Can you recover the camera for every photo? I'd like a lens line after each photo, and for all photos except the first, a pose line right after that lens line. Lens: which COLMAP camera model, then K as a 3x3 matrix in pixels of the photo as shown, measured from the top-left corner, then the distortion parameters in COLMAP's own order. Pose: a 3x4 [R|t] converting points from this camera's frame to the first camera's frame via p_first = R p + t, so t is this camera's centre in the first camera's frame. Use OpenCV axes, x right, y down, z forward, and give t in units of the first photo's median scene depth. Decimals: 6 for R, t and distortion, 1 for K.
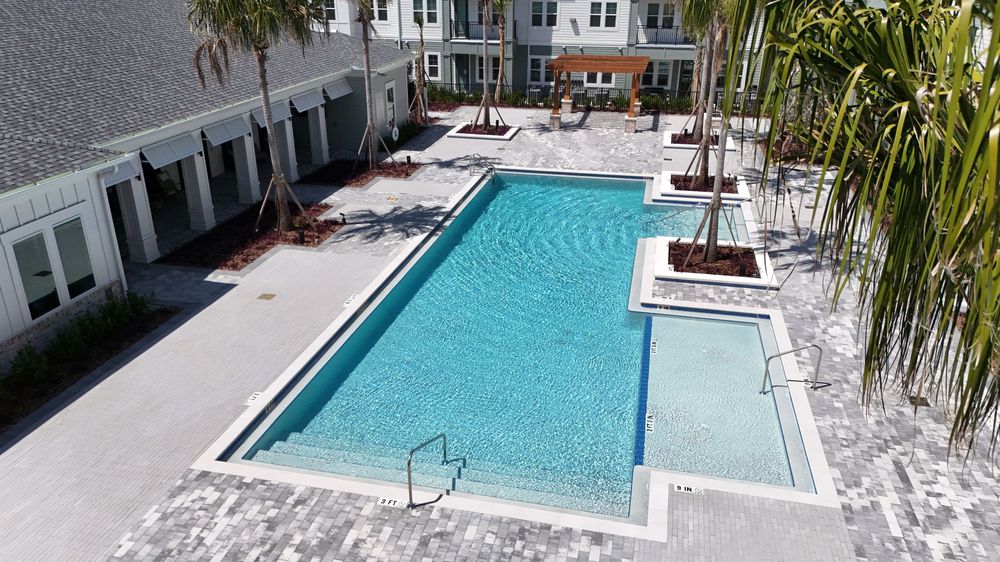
lens RADIAL K [[734.1, 0, 497.4], [0, 734.1, 286.3], [0, 0, 1]] dist [0.067728, -0.068827]
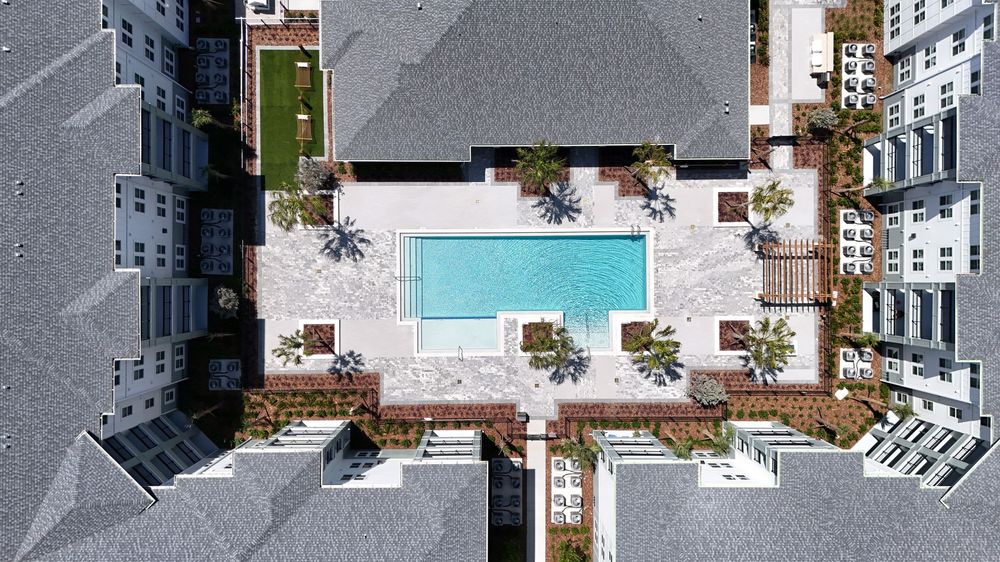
lens RADIAL K [[734.1, 0, 503.0], [0, 734.1, 278.9], [0, 0, 1]] dist [0.067728, -0.068827]
pose [[0.227725, 0.973572, -0.017292, 0.092584], [-0.393041, 0.108153, 0.913139, -2.770242], [0.890876, -0.201148, 0.407282, -0.258756]]
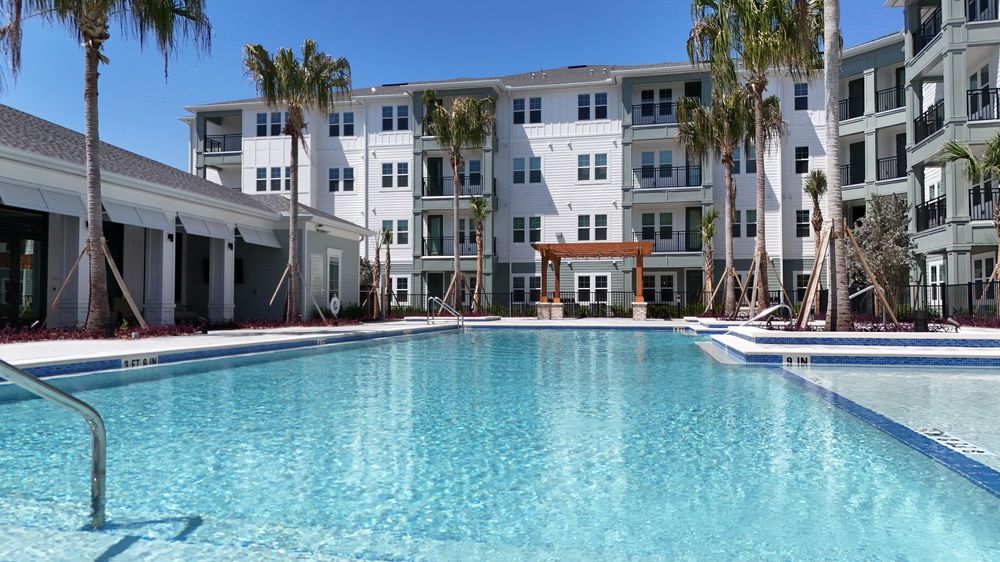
lens RADIAL K [[734.1, 0, 498.4], [0, 734.1, 281.3], [0, 0, 1]] dist [0.067728, -0.068827]
pose [[0.999831, -0.004975, 0.017678, 0.029204], [0.012172, 0.900328, -0.435042, 0.175108], [-0.013751, 0.435184, 0.900237, 0.521166]]
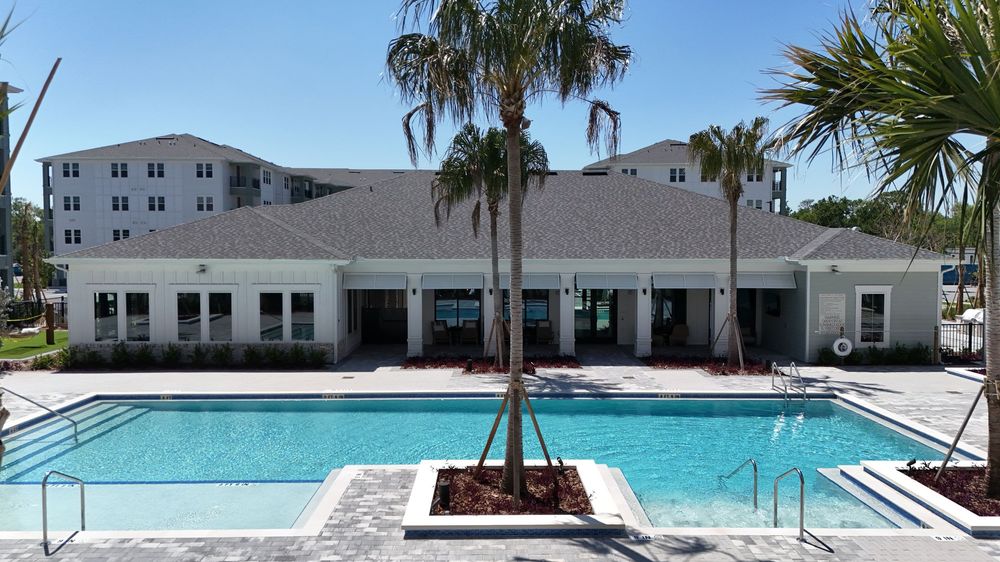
lens RADIAL K [[734.1, 0, 495.9], [0, 734.1, 279.8], [0, 0, 1]] dist [0.067728, -0.068827]
pose [[0.224899, 0.041235, -0.973509, 0.886825], [-0.389855, 0.919457, -0.051118, -0.161608], [0.892991, 0.391023, 0.222861, 0.840178]]
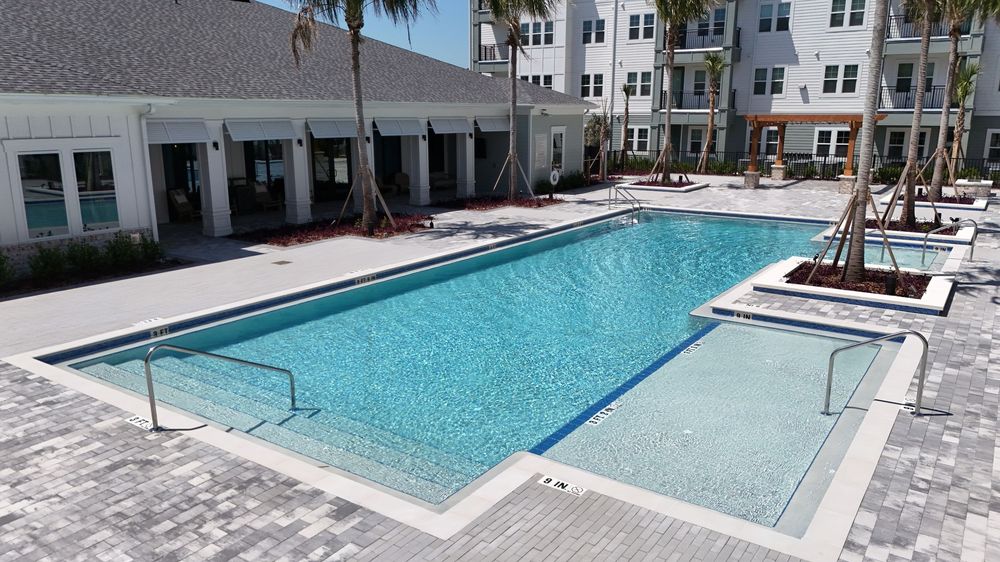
lens RADIAL K [[734.1, 0, 497.7], [0, 734.1, 284.9], [0, 0, 1]] dist [0.067728, -0.068827]
pose [[0.927743, 0.083421, -0.363778, 0.245217], [-0.147321, 0.977406, -0.151574, 0.130417], [0.342914, 0.194214, 0.919071, 0.258185]]
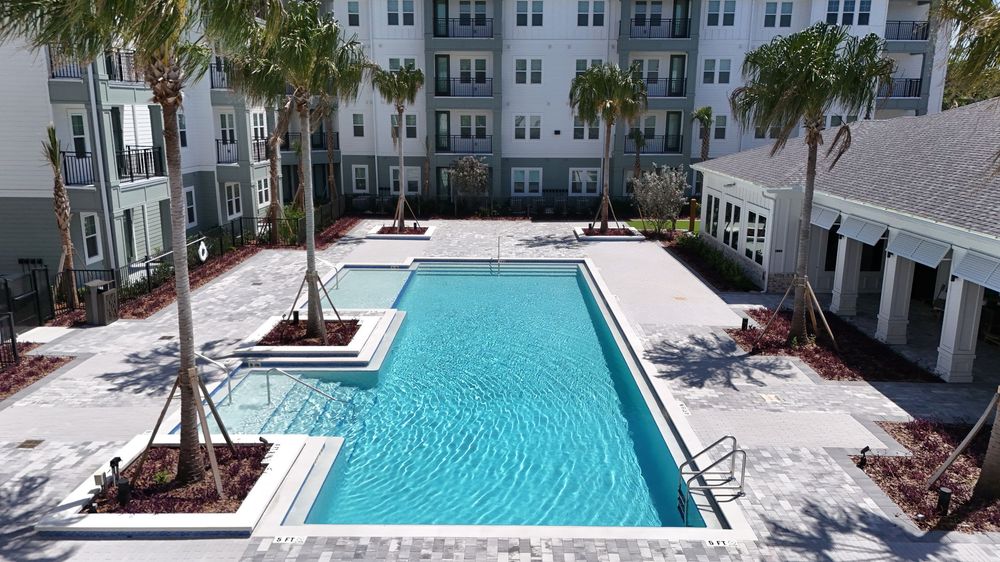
lens RADIAL K [[734.1, 0, 502.6], [0, 734.1, 279.4], [0, 0, 1]] dist [0.067728, -0.068827]
pose [[-0.975952, 0.039968, -0.214292, 0.265319], [-0.095340, 0.805777, 0.584495, -0.713050], [0.196033, 0.590869, -0.782588, 1.851273]]
